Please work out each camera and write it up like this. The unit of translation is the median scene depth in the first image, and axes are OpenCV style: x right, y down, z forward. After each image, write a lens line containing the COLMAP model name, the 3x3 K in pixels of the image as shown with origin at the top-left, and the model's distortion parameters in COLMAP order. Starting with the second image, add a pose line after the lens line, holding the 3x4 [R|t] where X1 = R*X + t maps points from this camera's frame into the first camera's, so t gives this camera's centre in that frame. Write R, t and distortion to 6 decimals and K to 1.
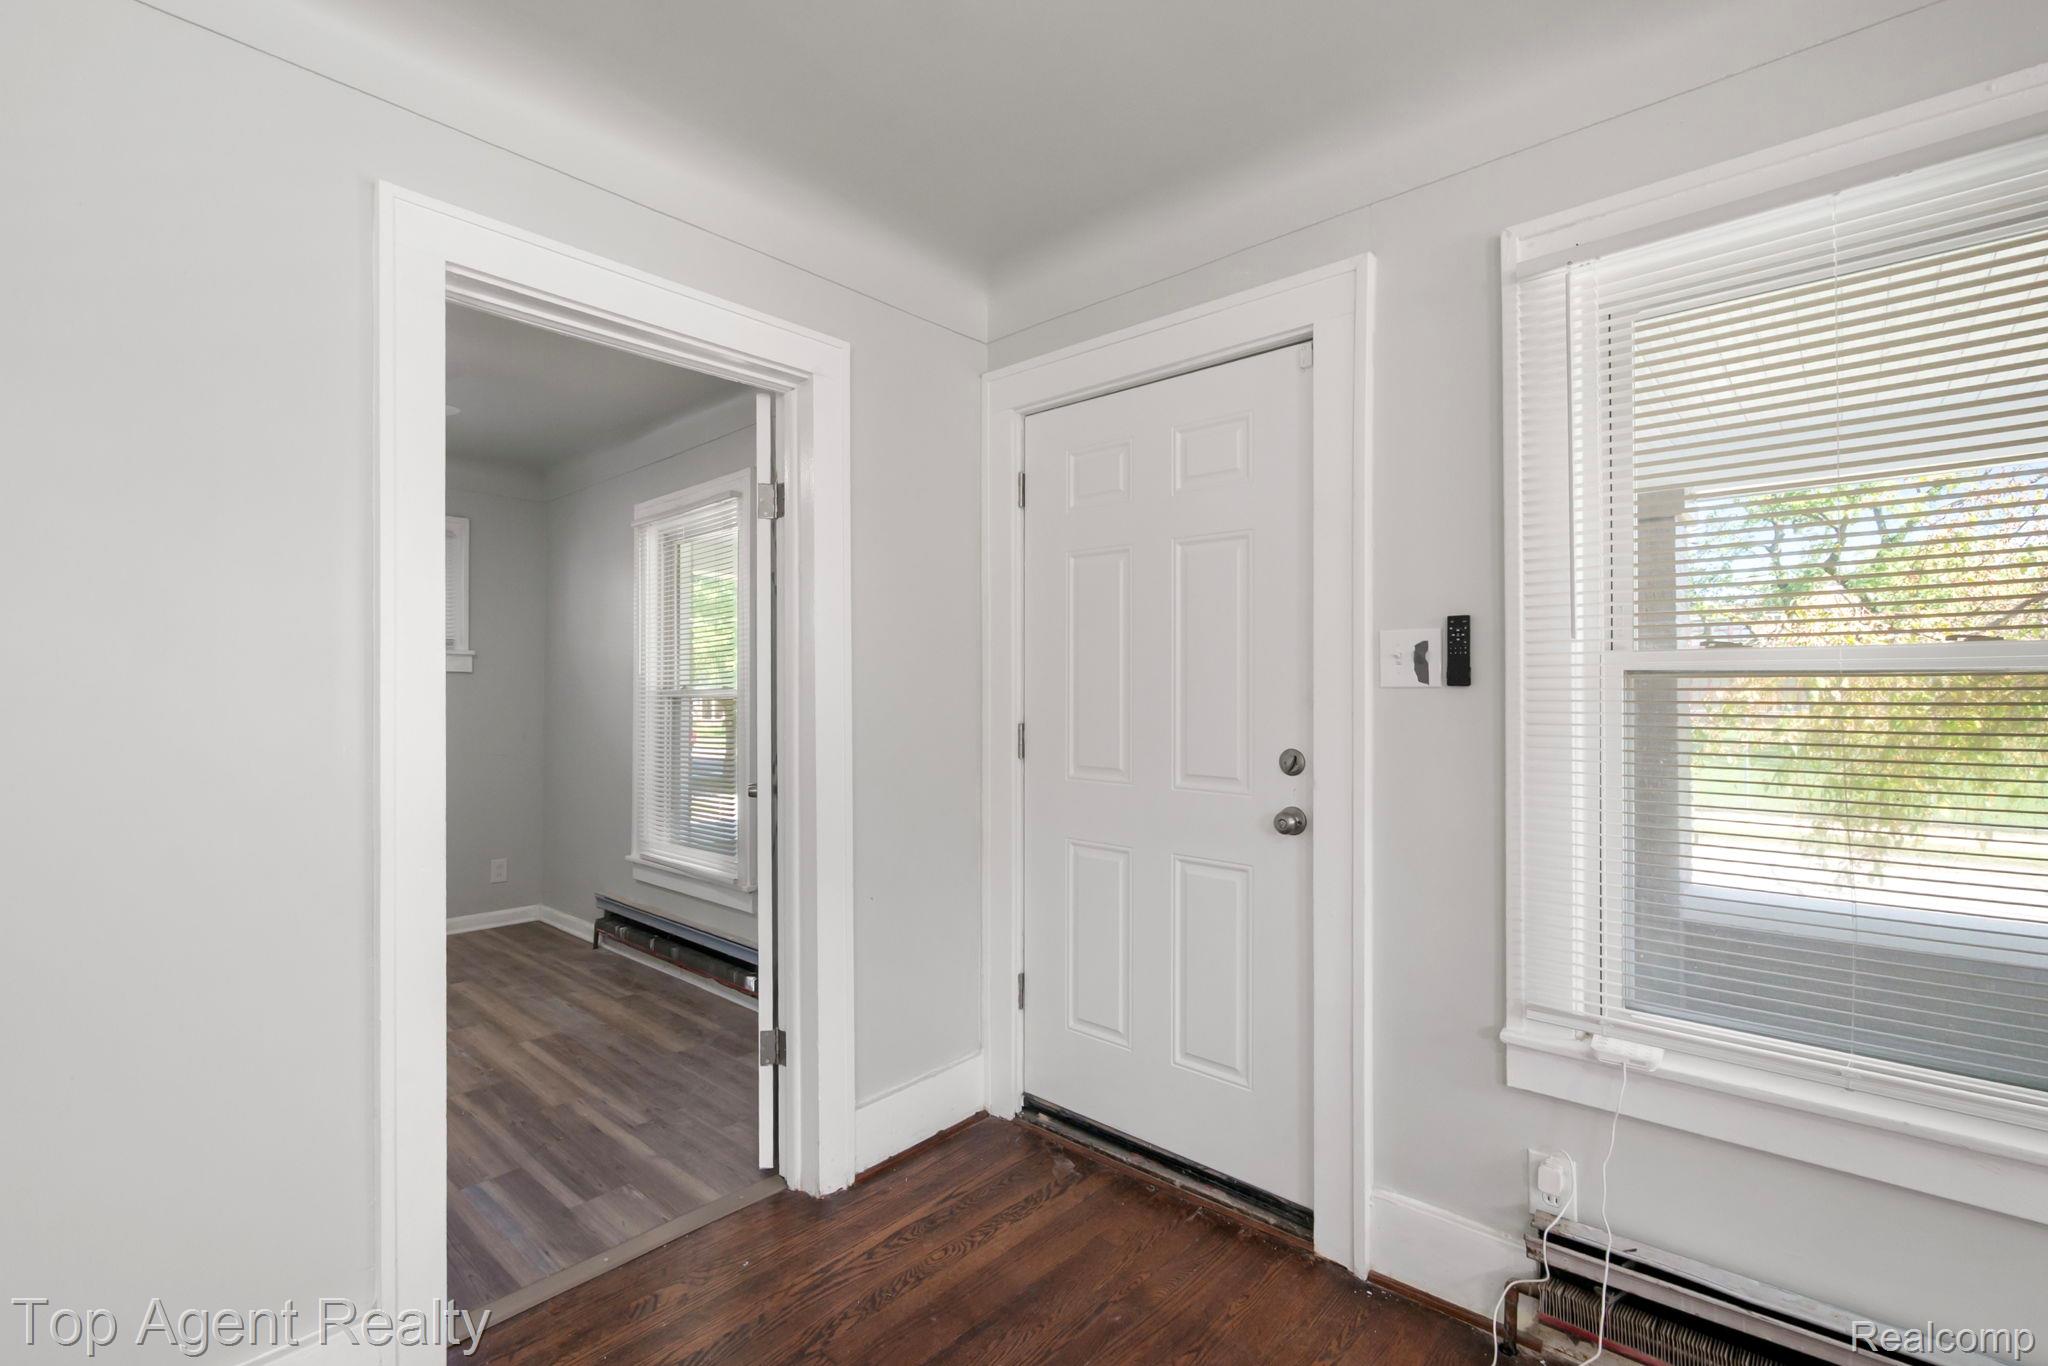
lens RADIAL K [[902.2, 0, 1008.4], [0, 902.2, 687.9], [0, 0, 1]] dist [-0.001980, 0.000079]
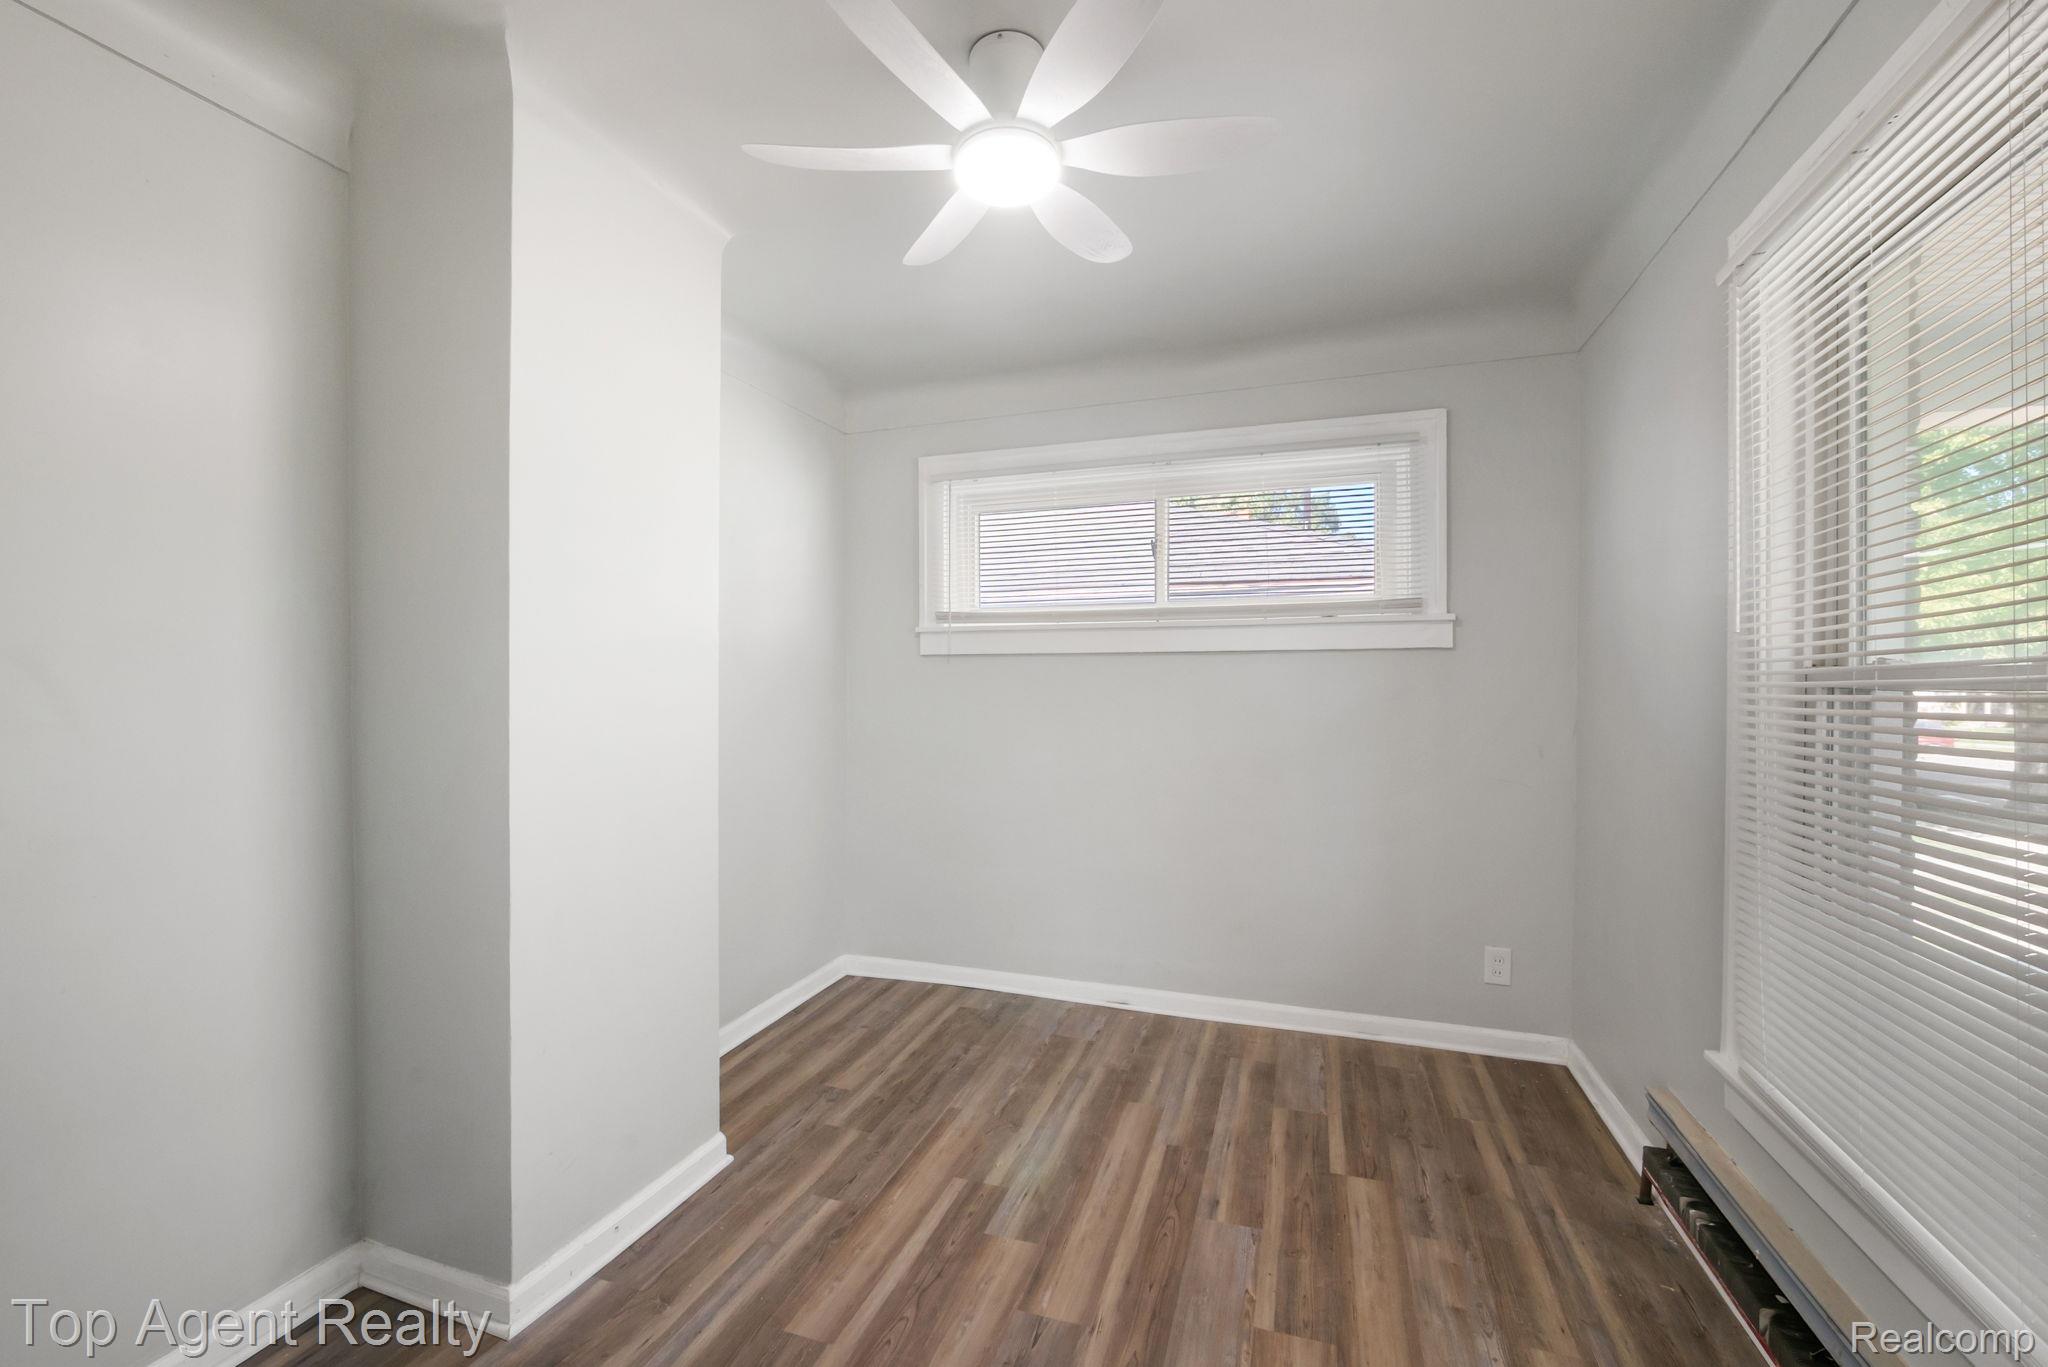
lens RADIAL K [[860.5, 0, 1035.1], [0, 860.5, 682.0], [0, 0, 1]] dist [-0.000768, 0.000156]
pose [[0.410185, -0.005355, -0.911987, -0.173835], [0.003241, 0.999985, -0.004414, 0.010071], [0.911997, -0.001145, 0.410196, 0.525671]]
